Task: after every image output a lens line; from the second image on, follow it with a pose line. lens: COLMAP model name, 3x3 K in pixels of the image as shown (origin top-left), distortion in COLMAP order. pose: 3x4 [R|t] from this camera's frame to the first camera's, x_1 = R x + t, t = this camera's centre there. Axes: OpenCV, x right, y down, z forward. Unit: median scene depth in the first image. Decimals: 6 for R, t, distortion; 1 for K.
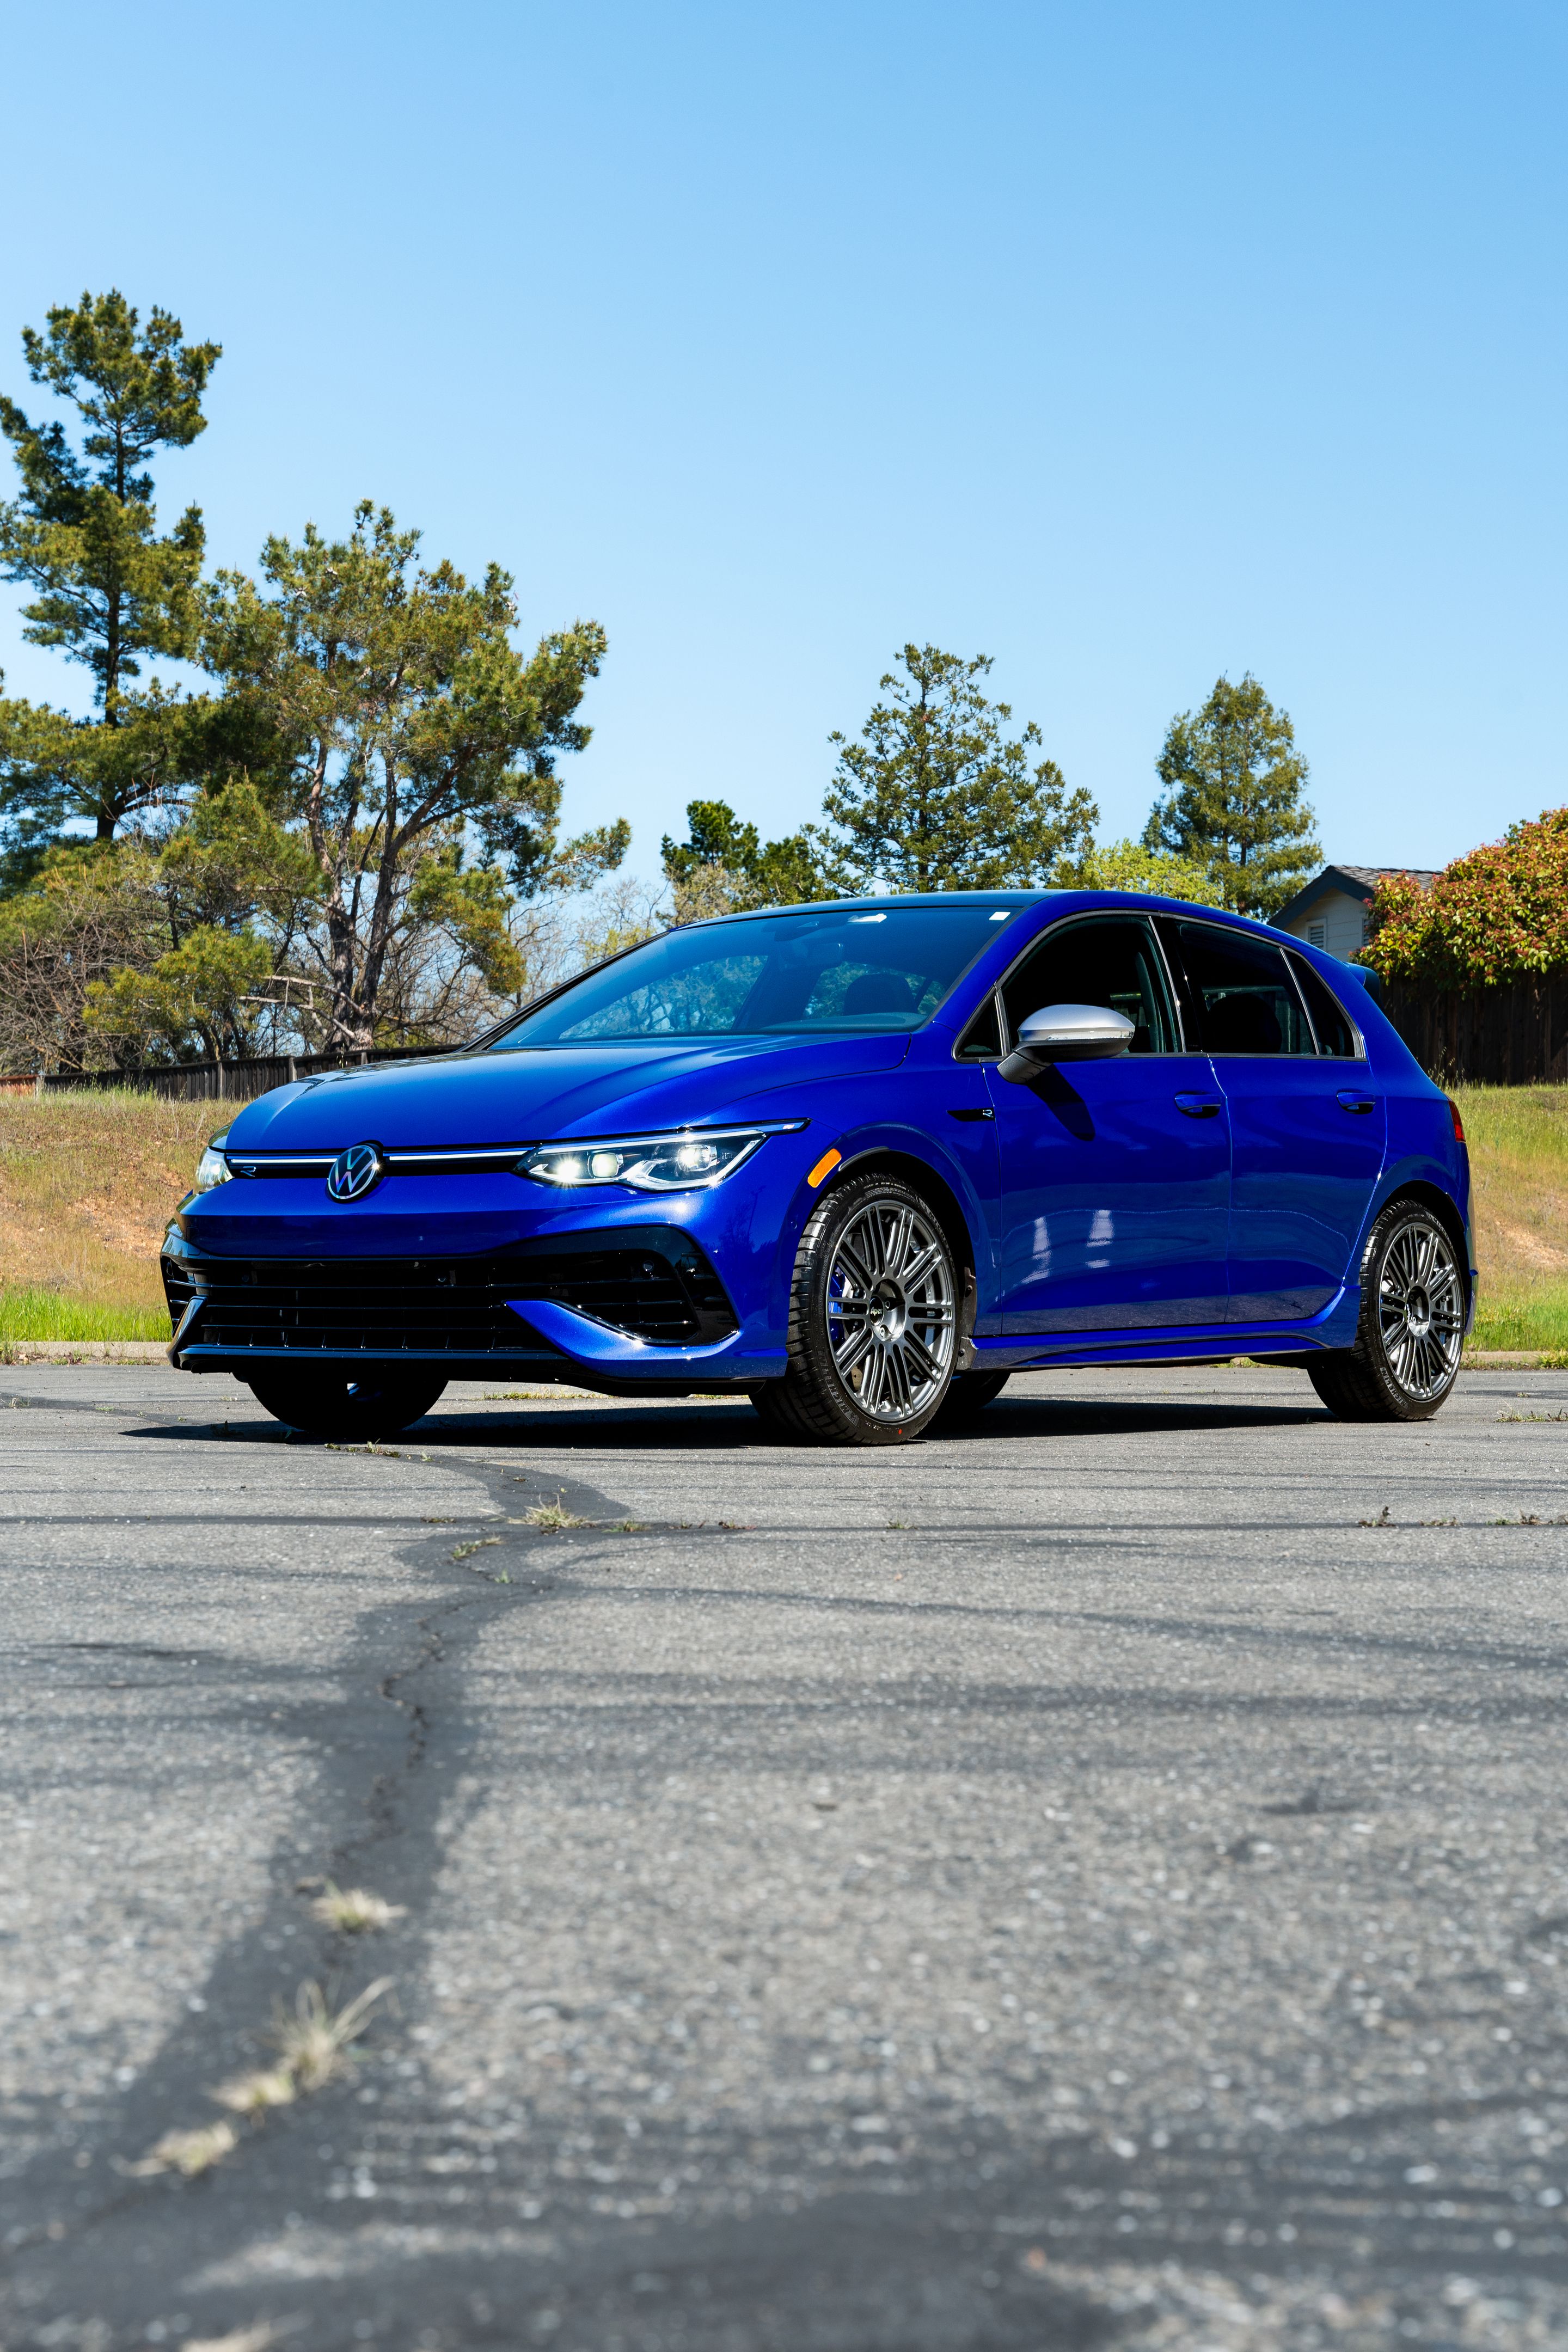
lens RADIAL K [[3967.3, 0, 744.1], [0, 3967.3, 1269.5], [0, 0, 1]] dist [0.035954, 0.237806]
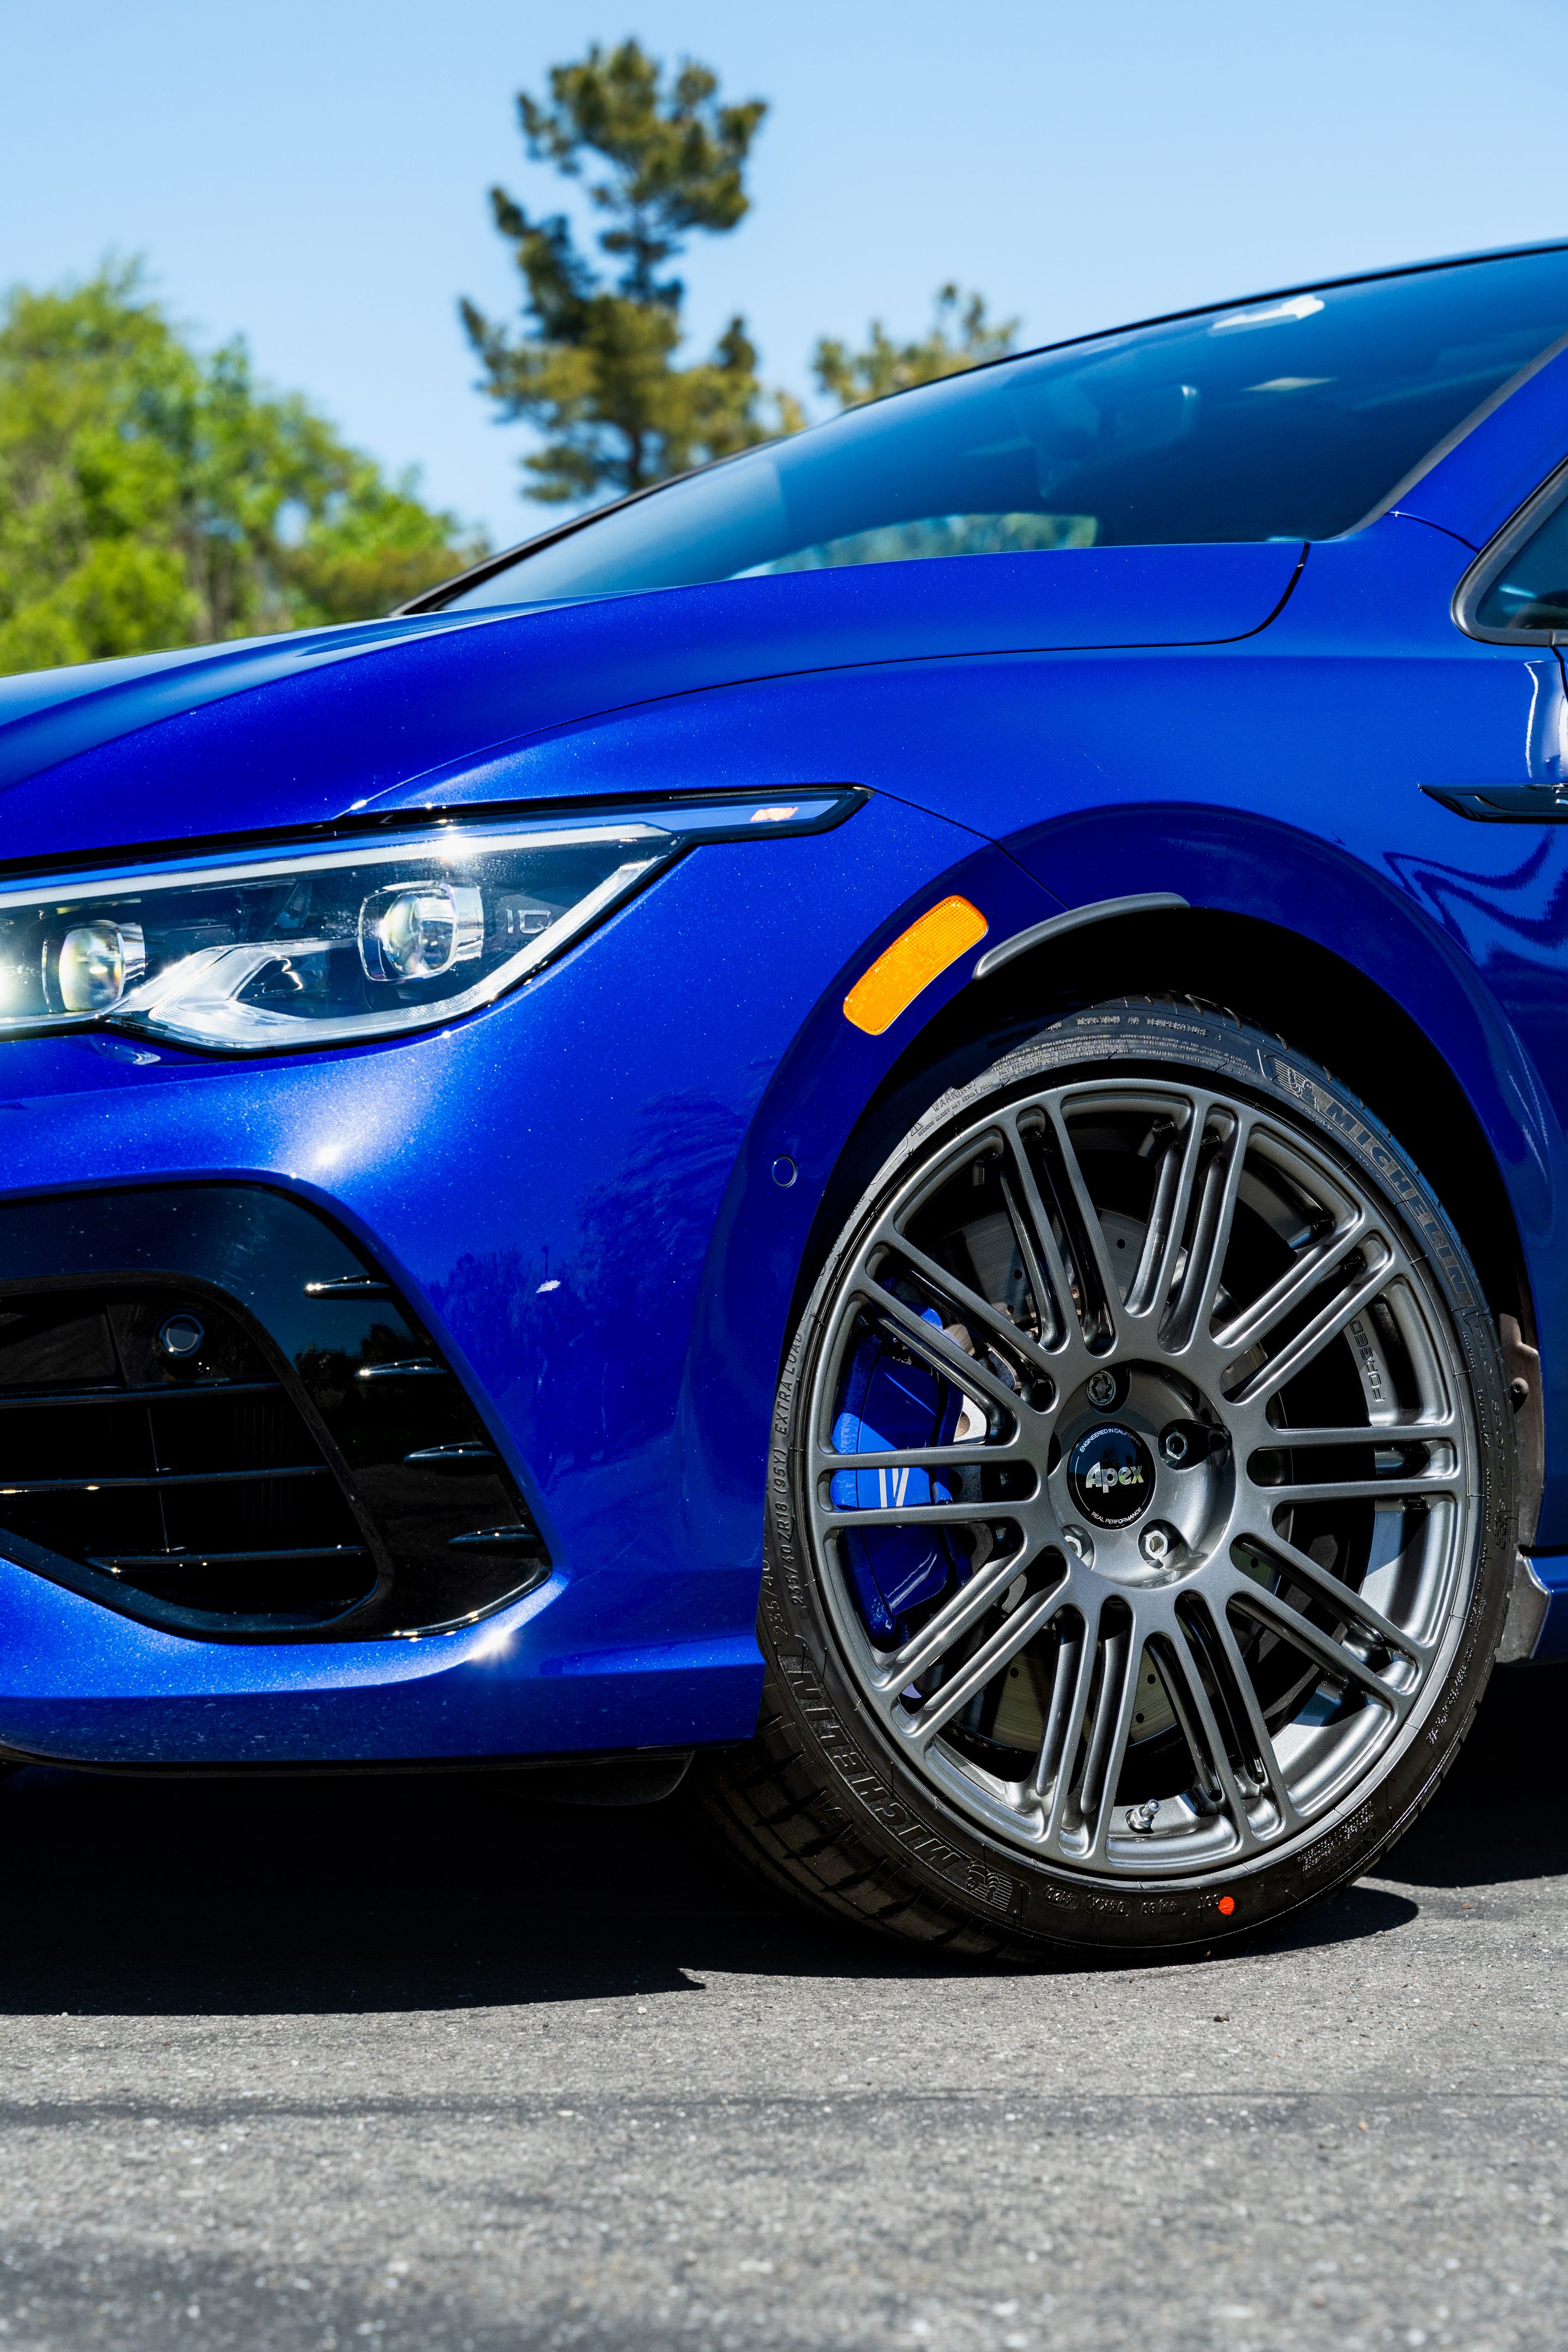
lens RADIAL K [[4719.6, 0, 755.5], [0, 4719.6, 1179.2], [0, 0, 1]] dist [0.033215, 0.299629]
pose [[0.985886, -0.021307, -0.166055, 0.013897], [0.016517, 0.999408, -0.030175, -0.000264], [0.166600, 0.027006, 0.985655, 0.150655]]
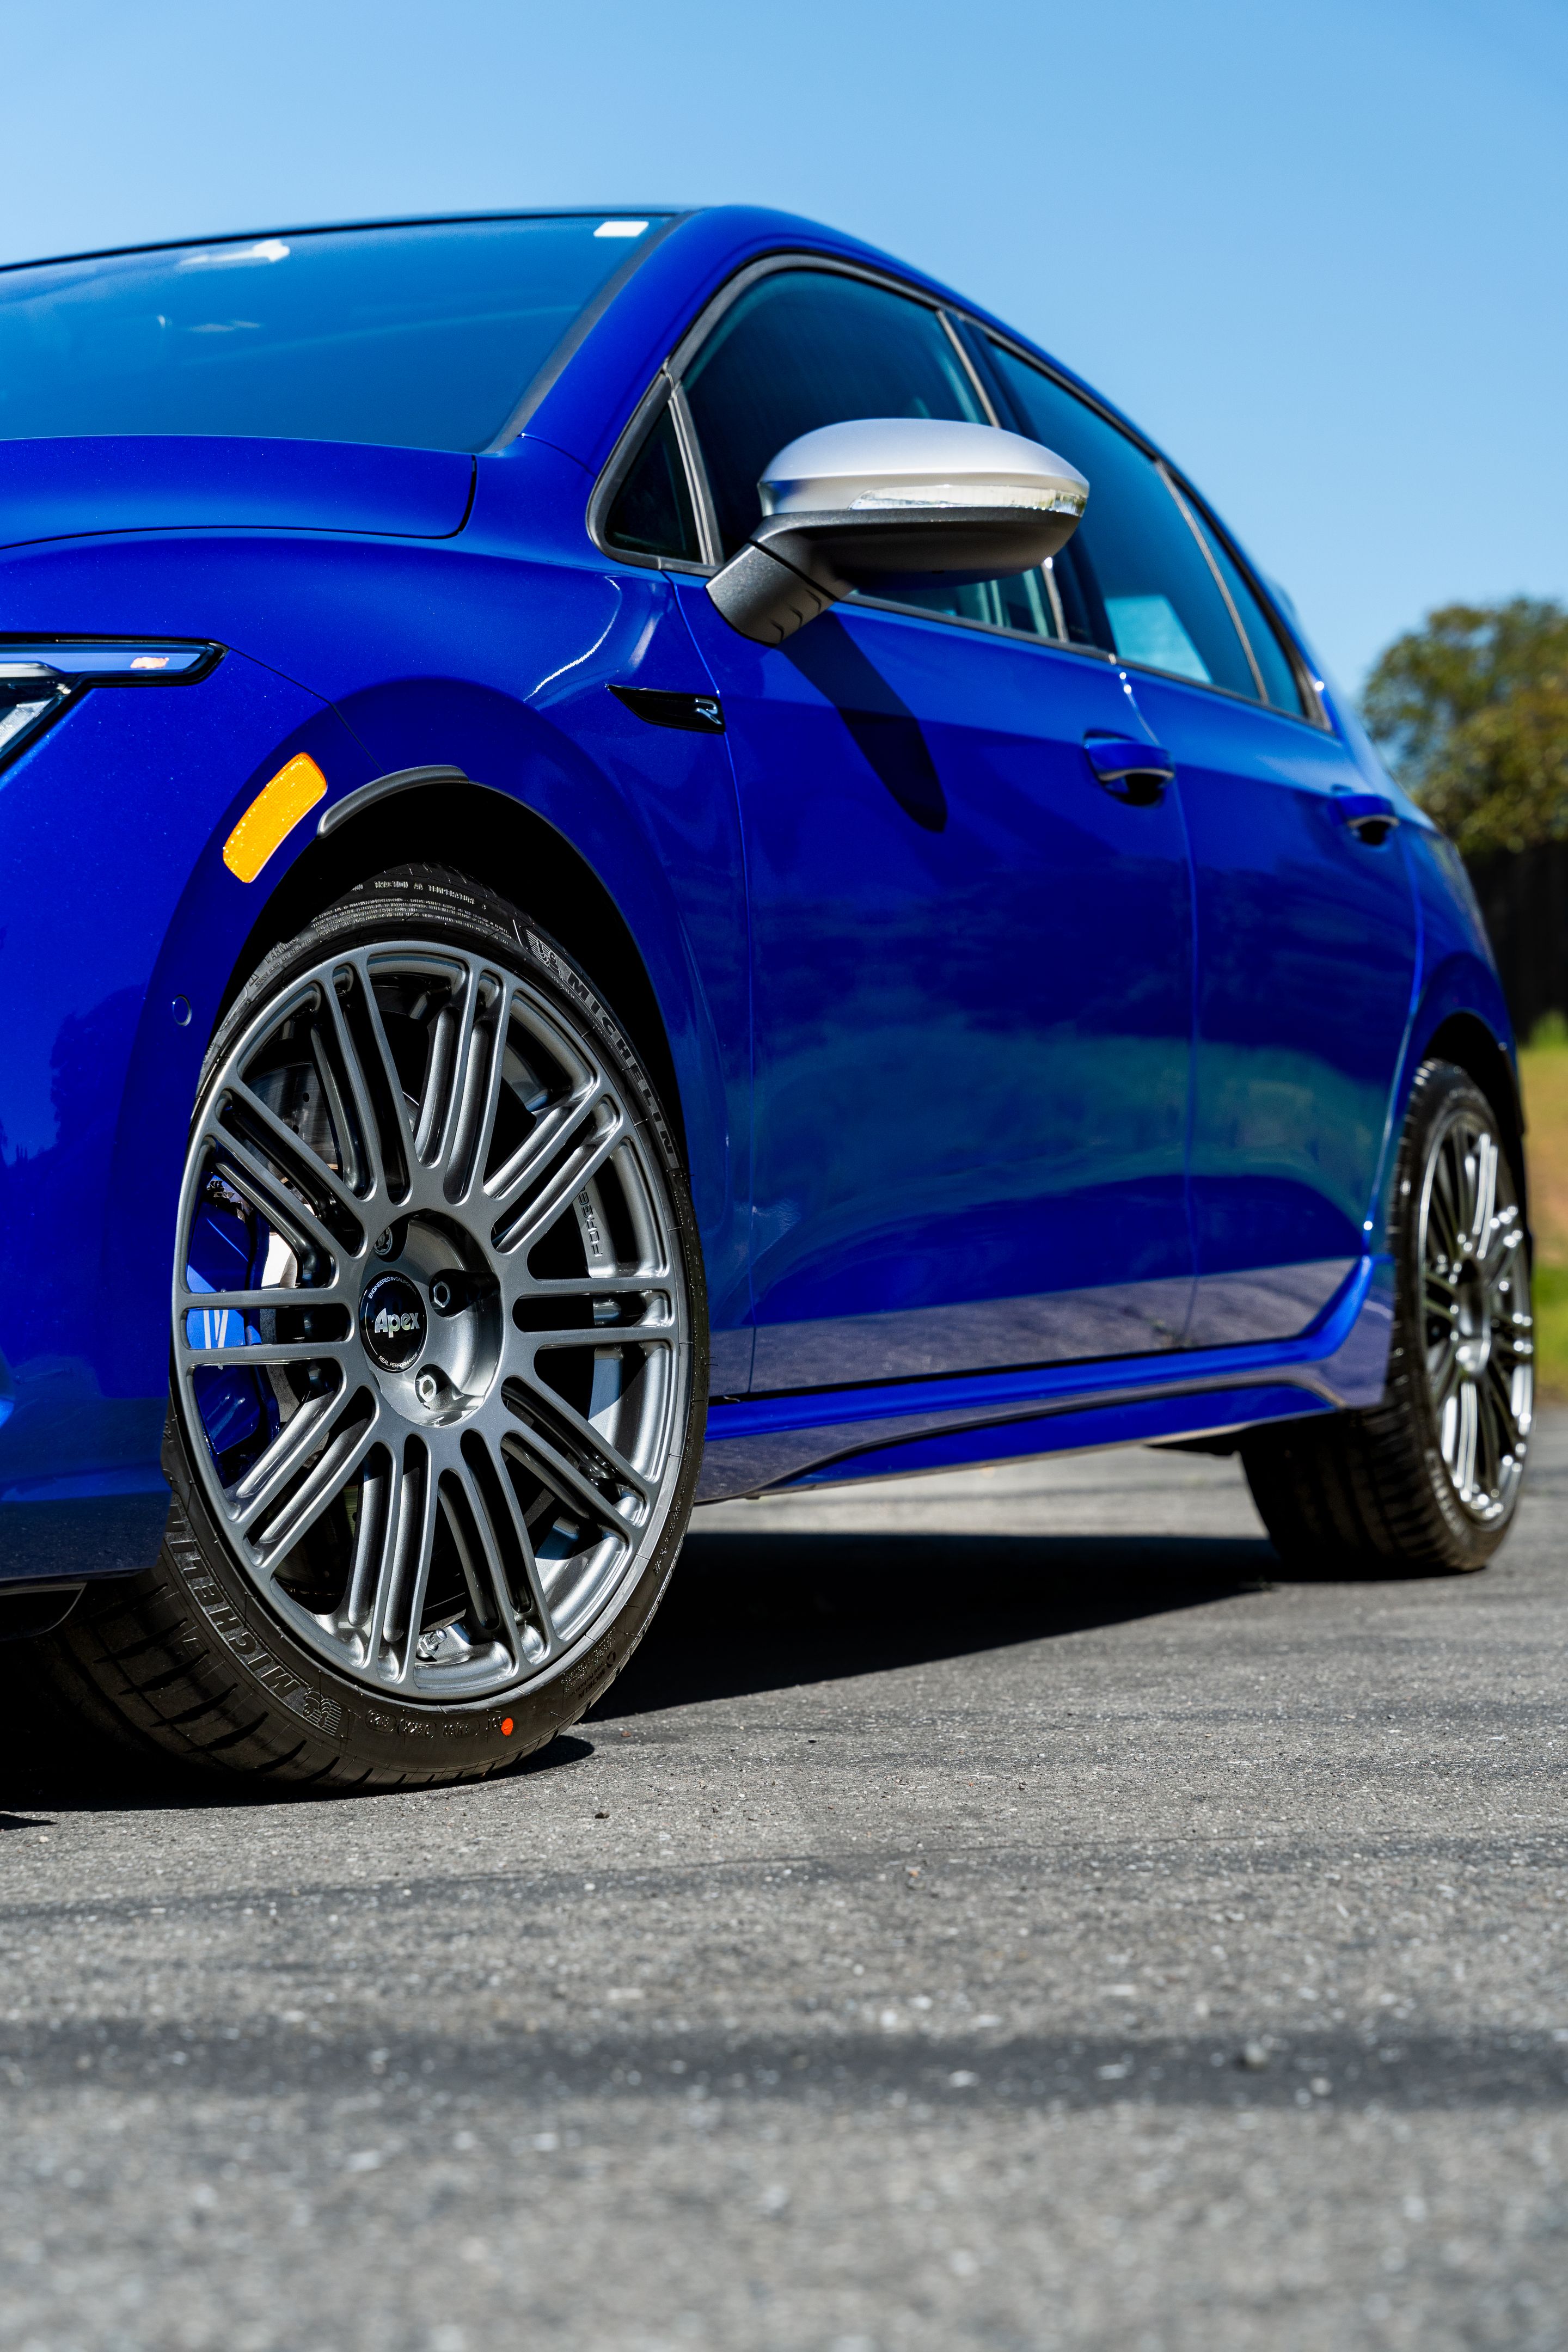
lens RADIAL K [[4548.2, 0, 789.0], [0, 4548.2, 1176.9], [0, 0, 1]] dist [0.067606, 0.240895]
pose [[0.972813, -0.017166, 0.230953, -0.004310], [0.024758, 0.999243, -0.030013, 0.002330], [-0.230263, 0.034915, 0.972502, 0.150535]]
